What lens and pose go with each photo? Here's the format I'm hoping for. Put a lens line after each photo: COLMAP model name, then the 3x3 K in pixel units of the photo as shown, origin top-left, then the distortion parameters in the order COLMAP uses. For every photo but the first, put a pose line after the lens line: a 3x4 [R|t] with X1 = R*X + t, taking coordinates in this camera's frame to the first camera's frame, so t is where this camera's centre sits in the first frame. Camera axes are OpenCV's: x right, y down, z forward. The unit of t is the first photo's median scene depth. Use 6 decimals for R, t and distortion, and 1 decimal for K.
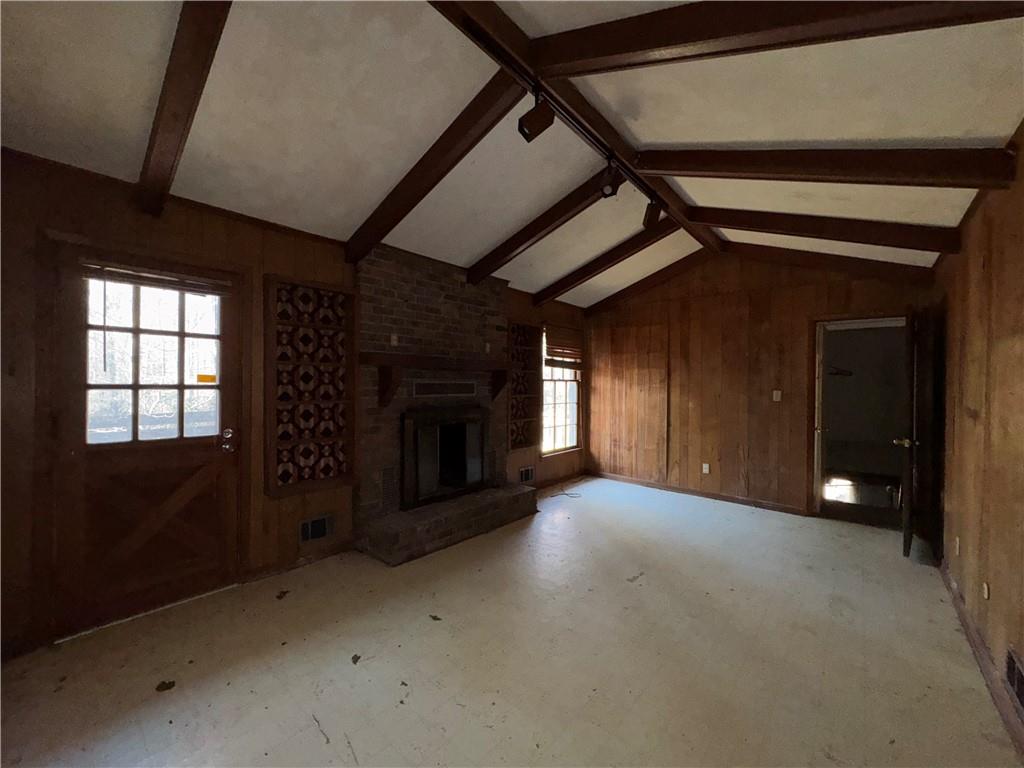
lens RADIAL K [[407.3, 0, 512.3], [0, 407.3, 384.1], [0, 0, 1]] dist [0.000202, -0.000069]
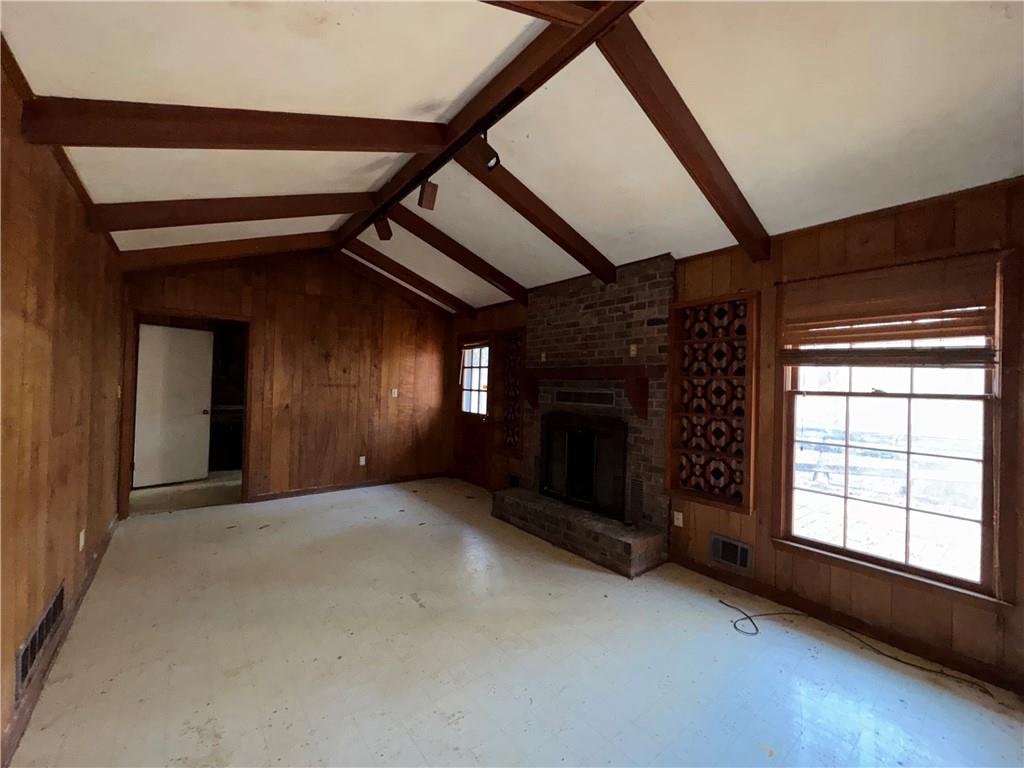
lens RADIAL K [[407.3, 0, 512.1], [0, 407.3, 385.3], [0, 0, 1]] dist [0.000202, -0.000069]
pose [[-0.176410, -0.020228, -0.984109, 0.844081], [-0.035522, 0.999268, -0.014172, 0.001187], [0.983676, 0.032458, -0.177000, 0.975476]]
